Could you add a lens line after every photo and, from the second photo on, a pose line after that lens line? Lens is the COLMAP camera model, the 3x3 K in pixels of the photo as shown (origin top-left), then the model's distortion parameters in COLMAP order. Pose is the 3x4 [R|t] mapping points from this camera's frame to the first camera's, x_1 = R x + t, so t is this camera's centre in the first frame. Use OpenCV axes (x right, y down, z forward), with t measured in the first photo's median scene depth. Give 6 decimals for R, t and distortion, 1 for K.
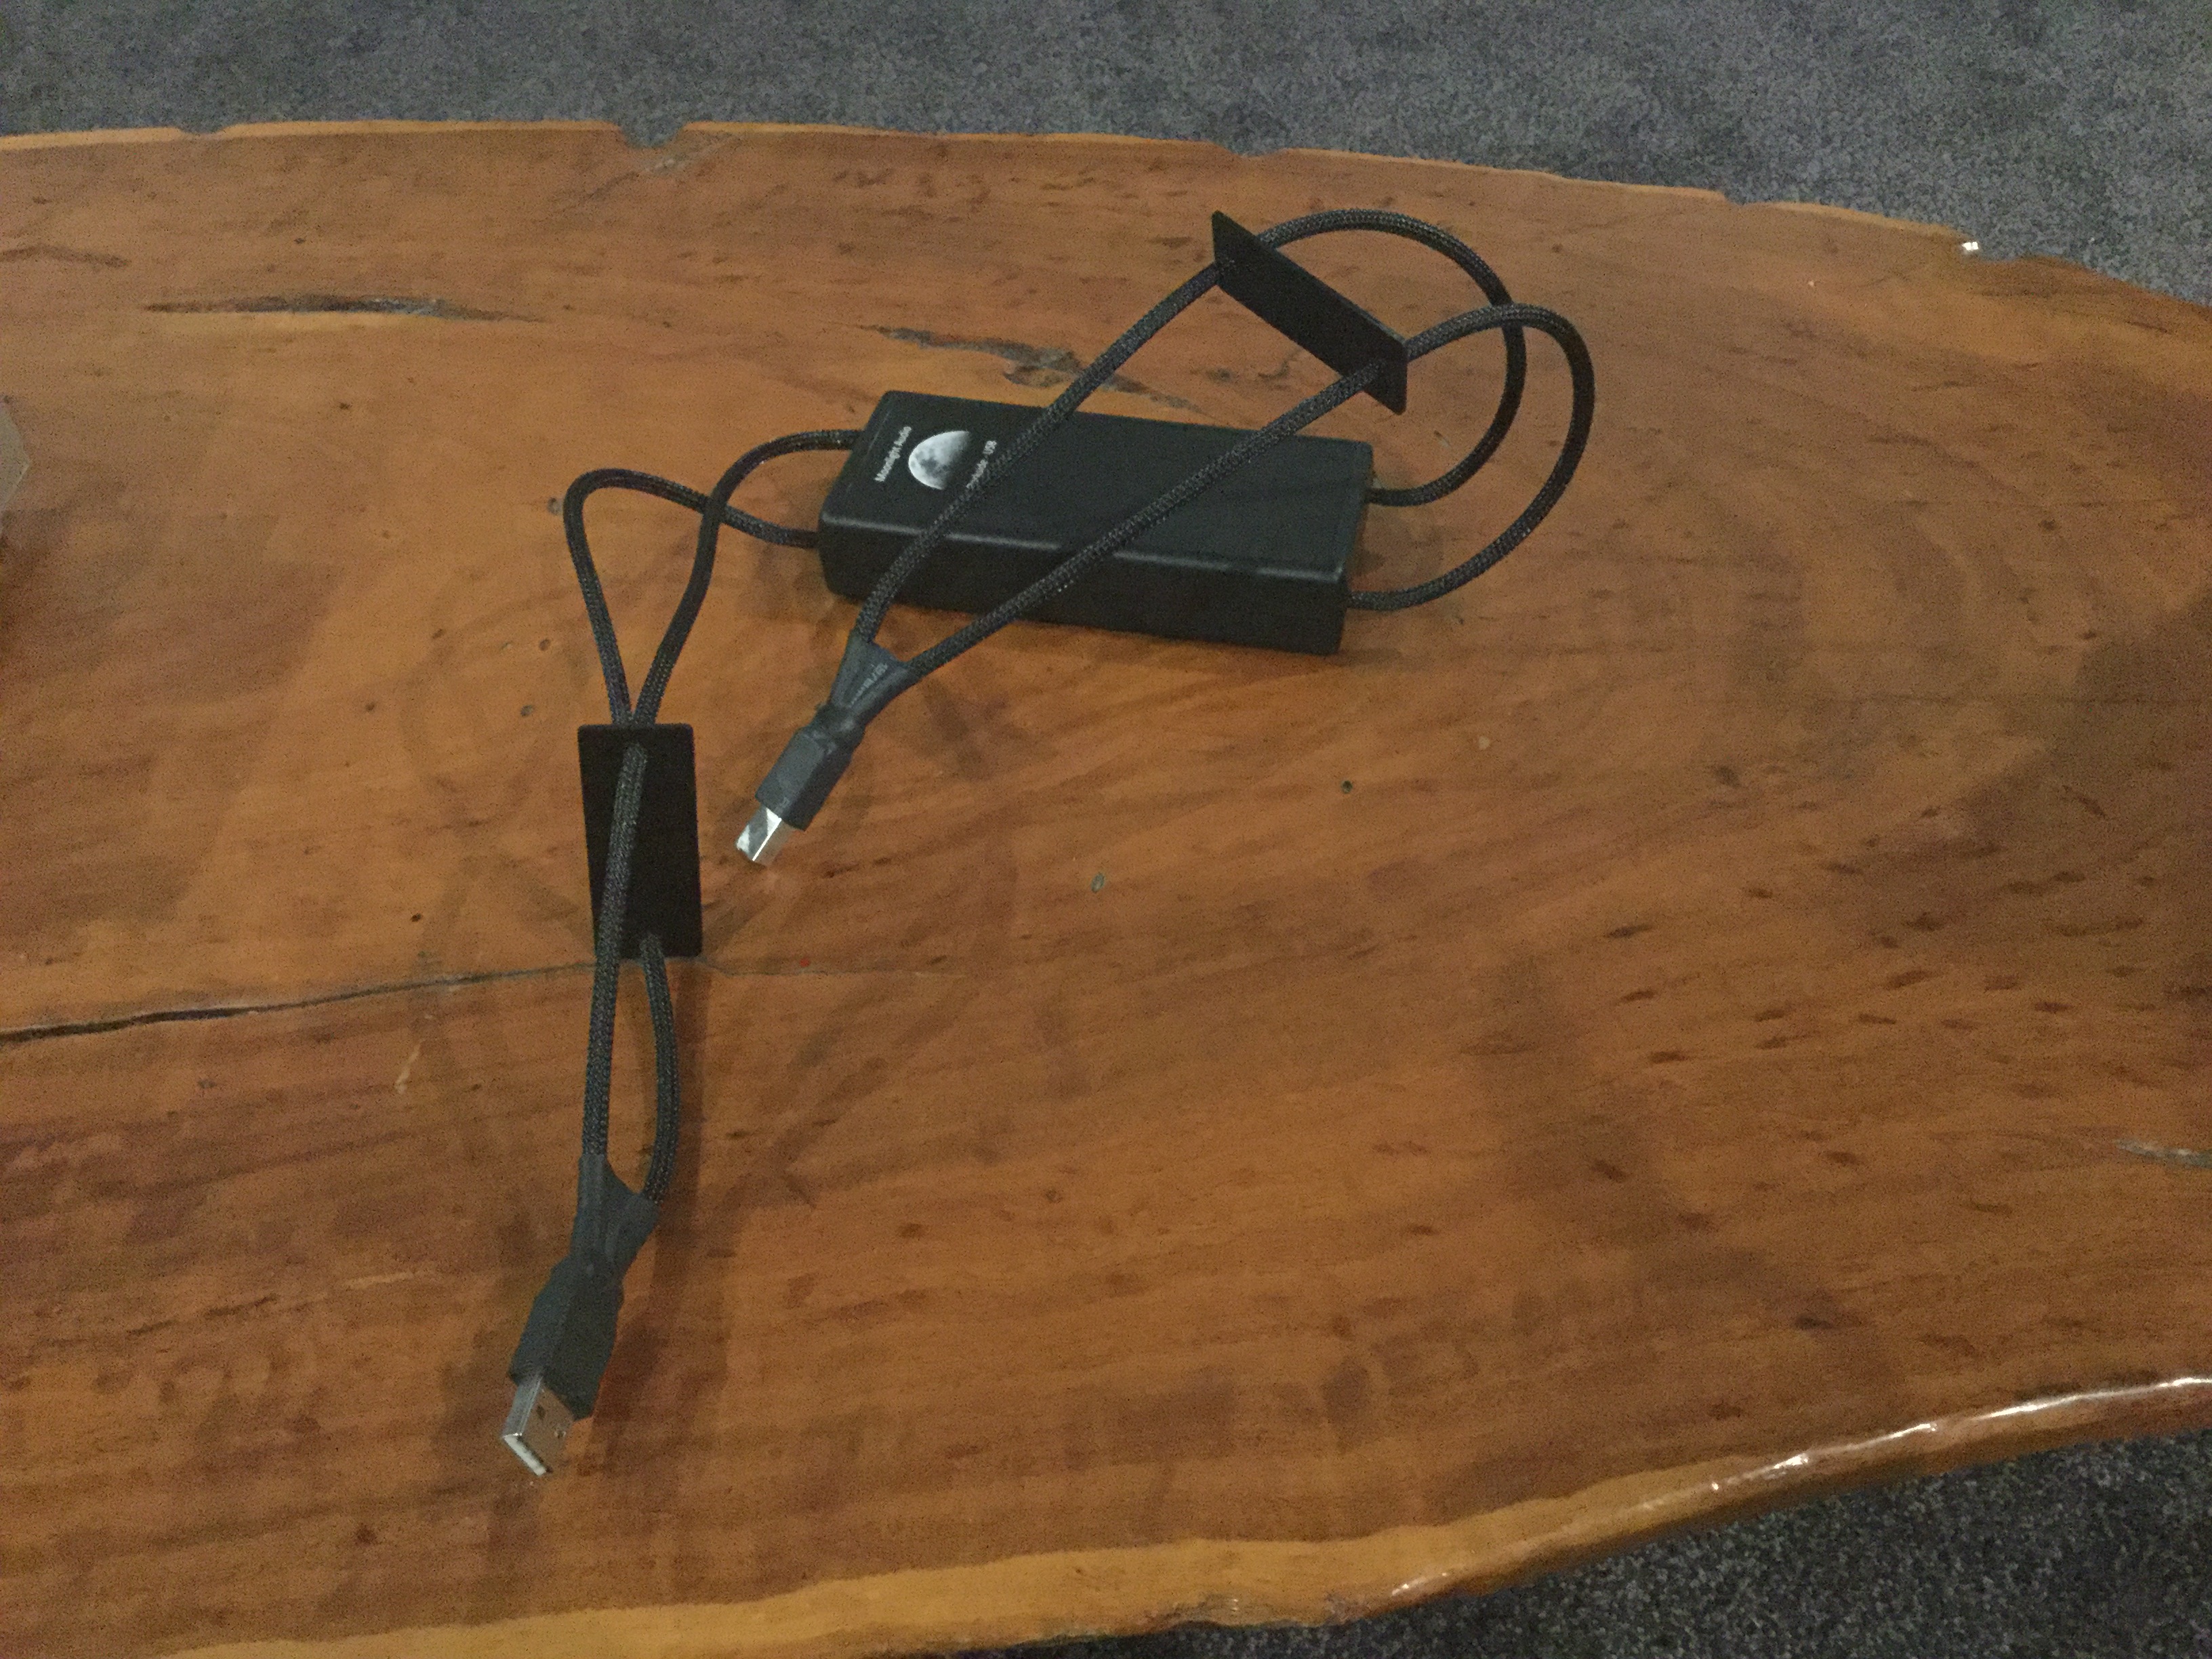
lens RADIAL K [[2004.8, 0, 1106.0], [0, 2004.8, 829.5], [0, 0, 1]] dist [0.118189, -0.254493]
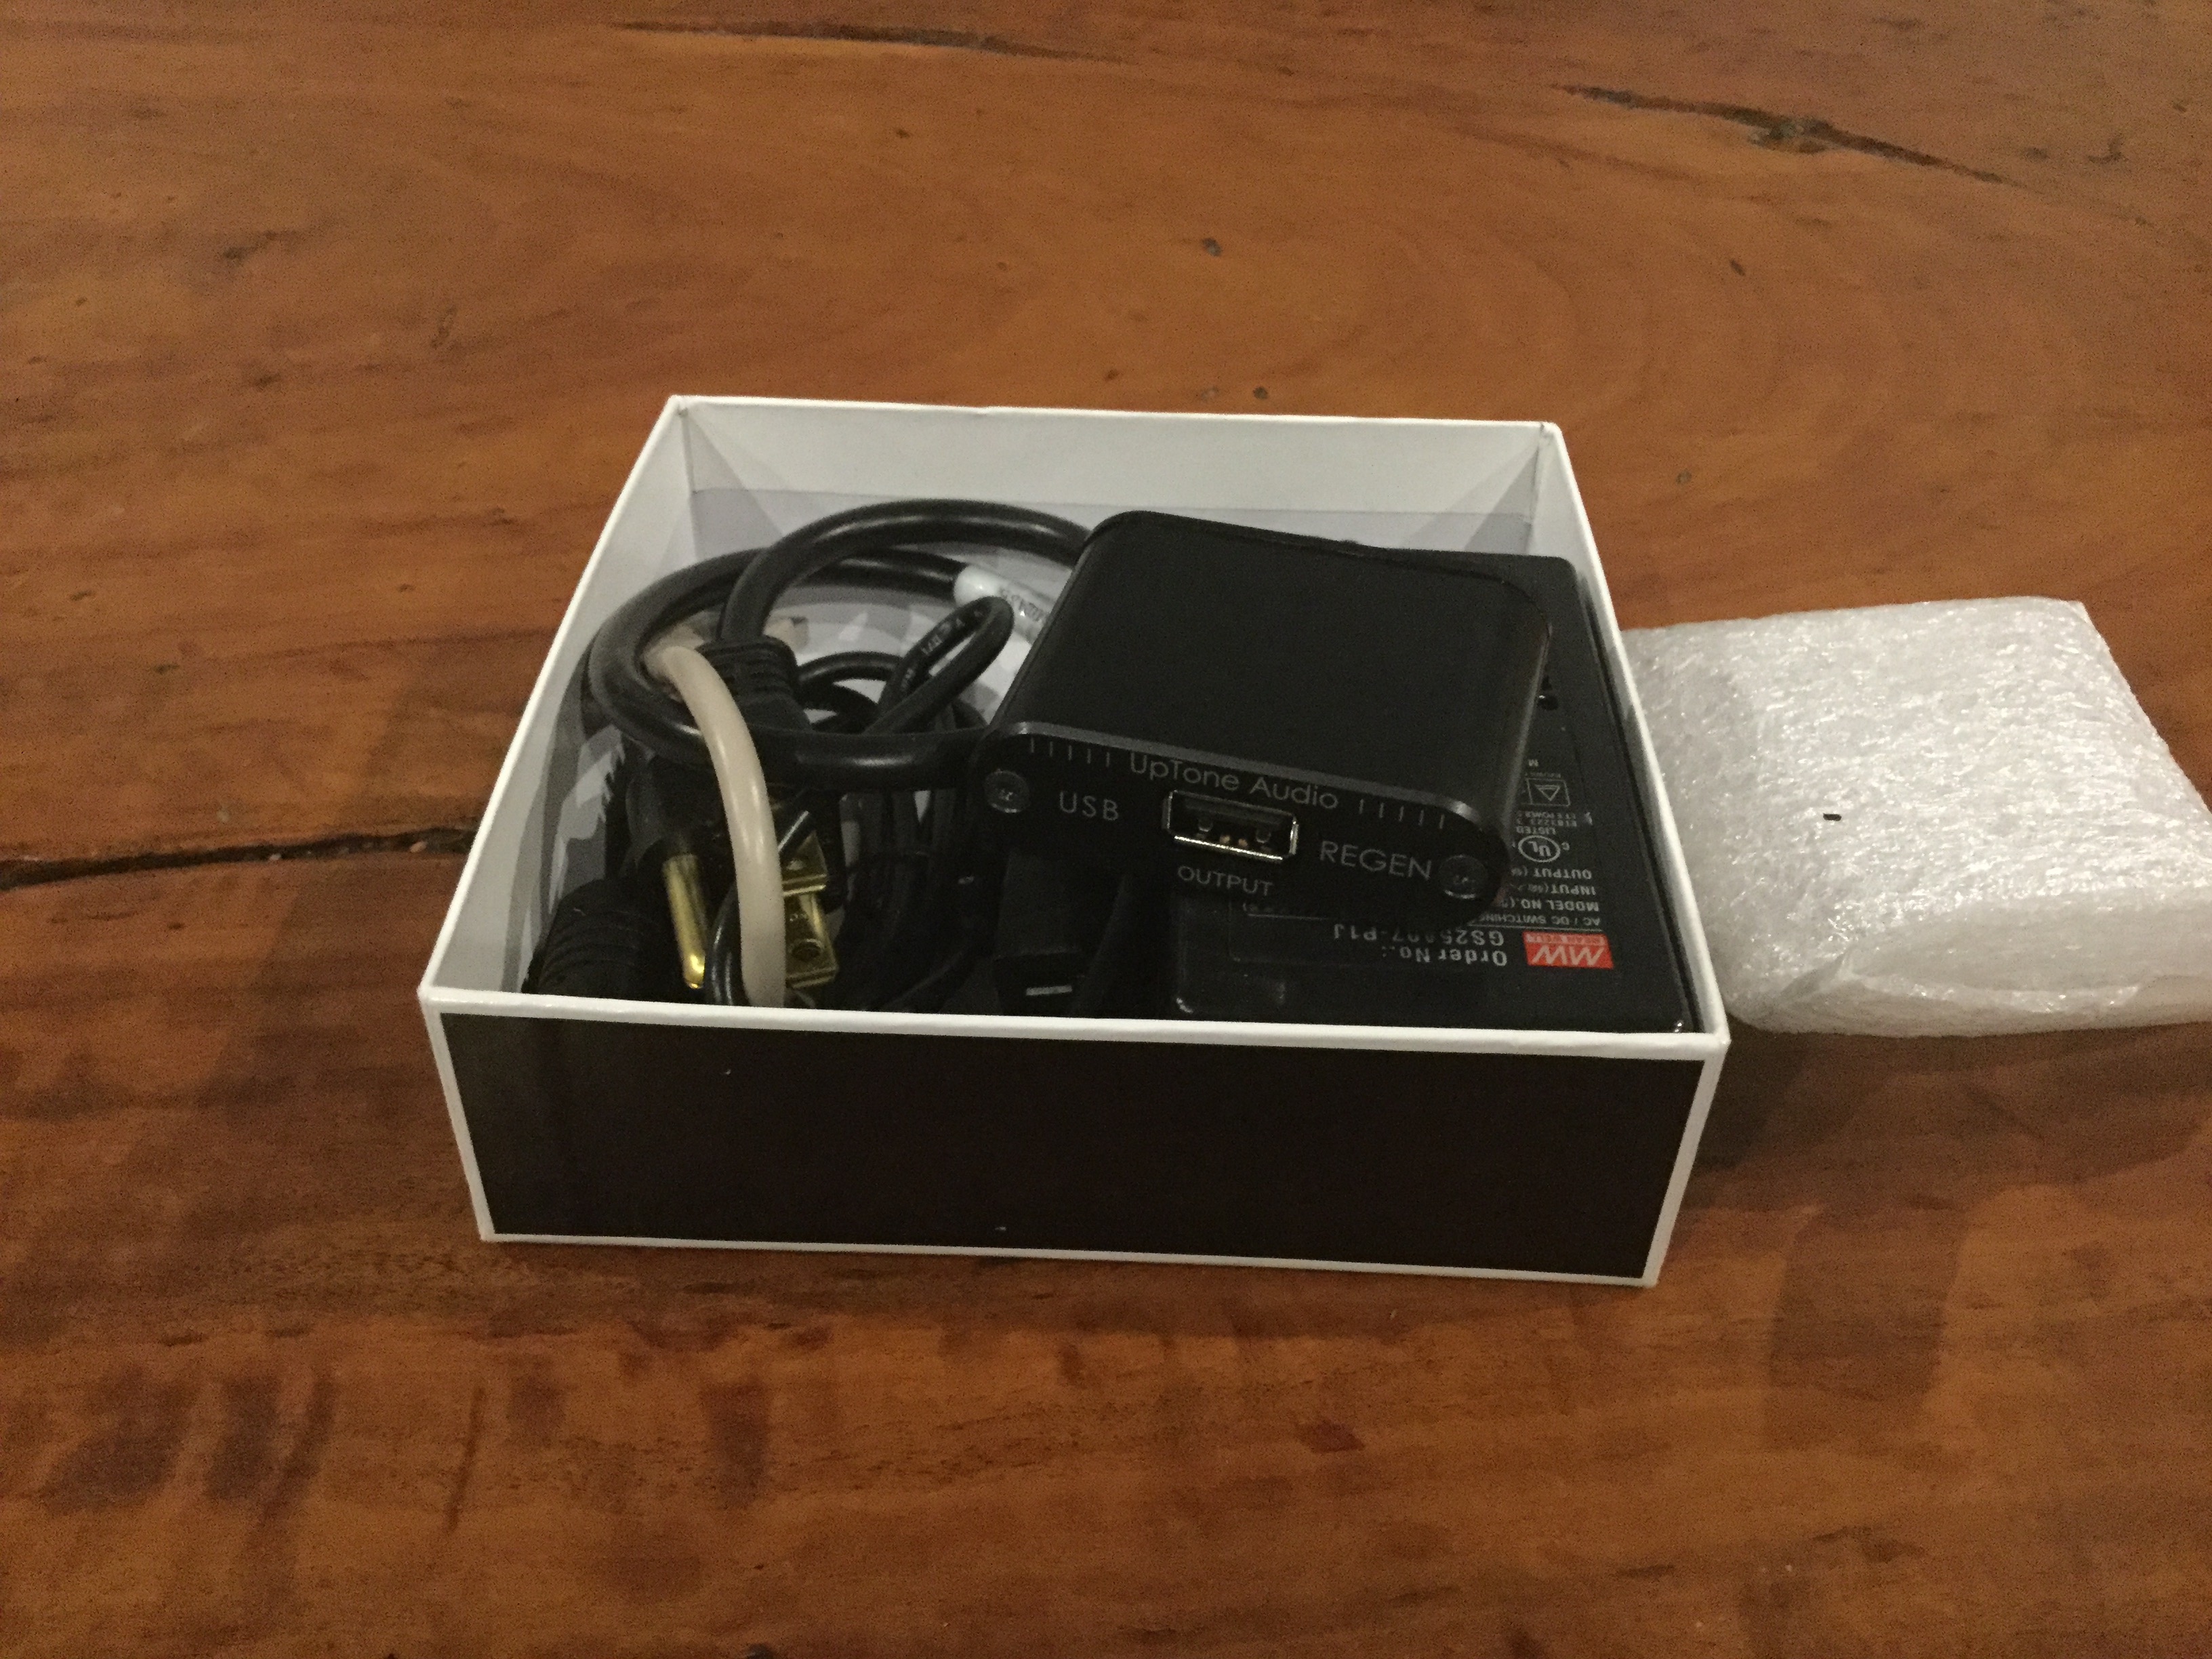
lens RADIAL K [[2028.9, 0, 1107.5], [0, 2028.9, 816.7], [0, 0, 1]] dist [0.114834, -0.266303]
pose [[0.998247, 0.056680, -0.017039, -0.371680], [-0.057652, 0.996326, -0.063335, 0.129780], [0.013386, 0.064206, 0.997847, 0.338361]]
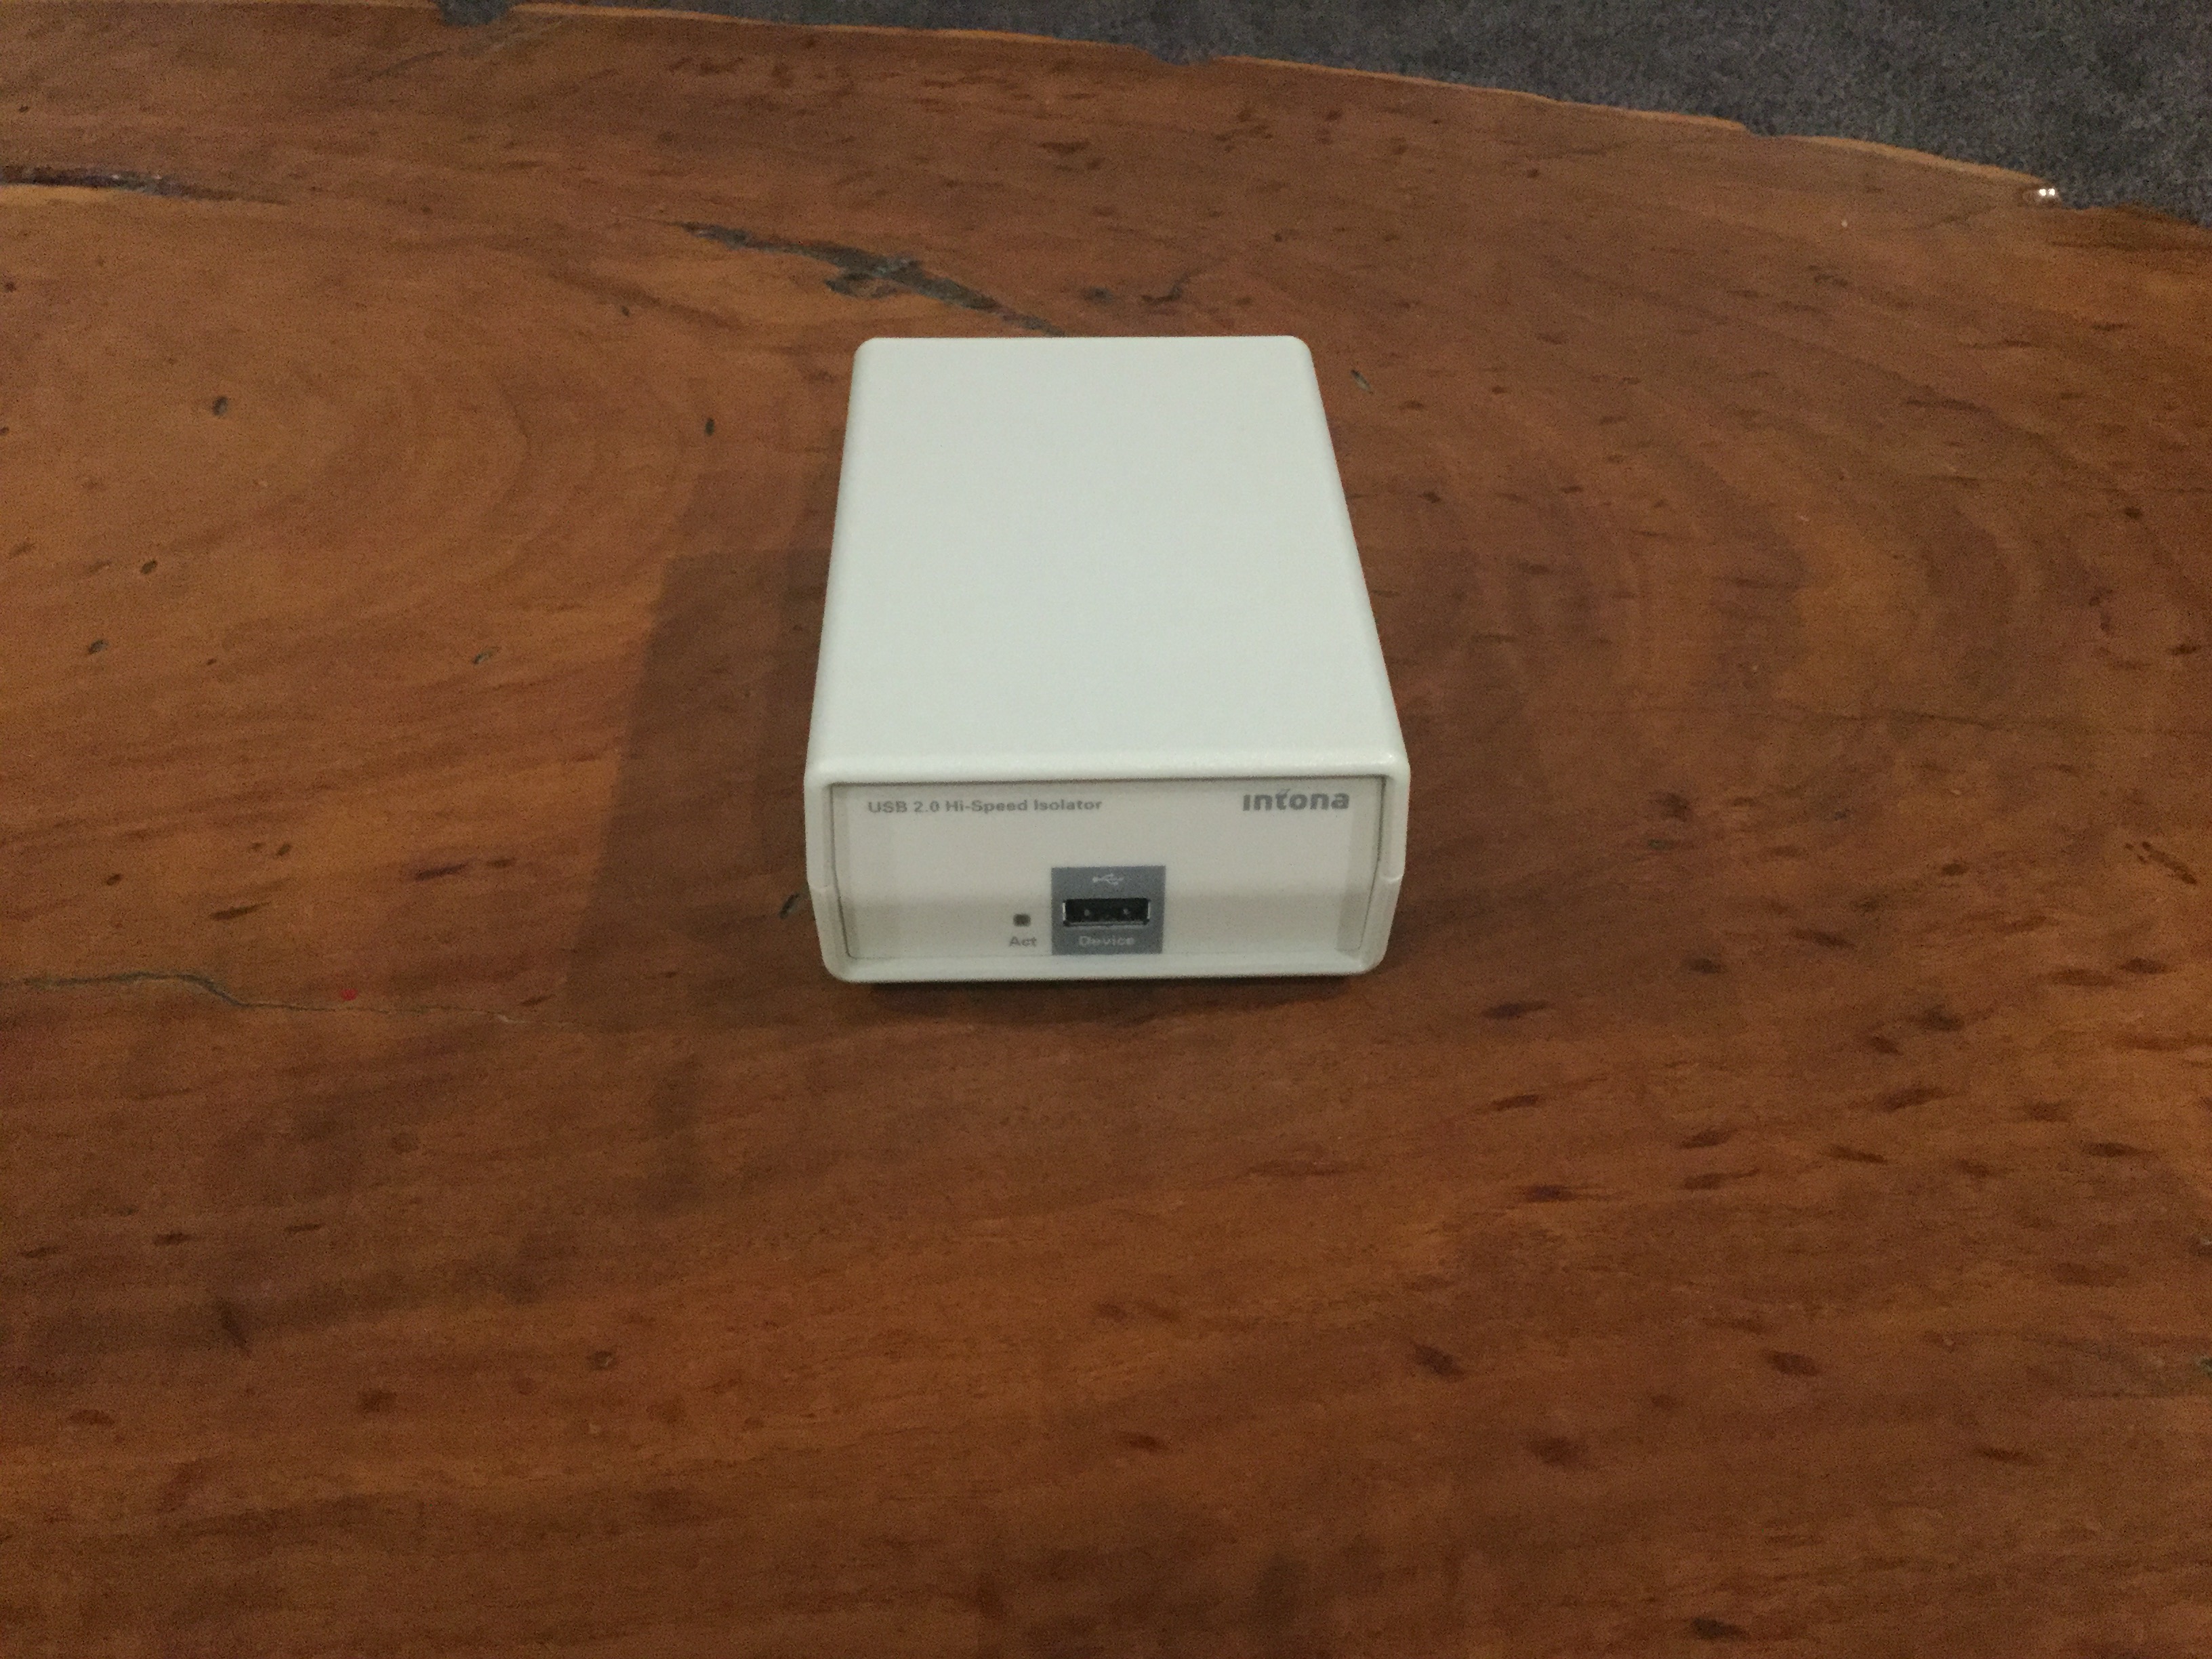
lens RADIAL K [[2004.8, 0, 1106.0], [0, 2004.8, 829.5], [0, 0, 1]] dist [0.118189, -0.254493]
pose [[0.998307, 0.049452, -0.030611, 0.135944], [-0.050448, 0.998193, -0.032659, 0.017829], [0.028940, 0.034148, 0.998998, 0.290093]]
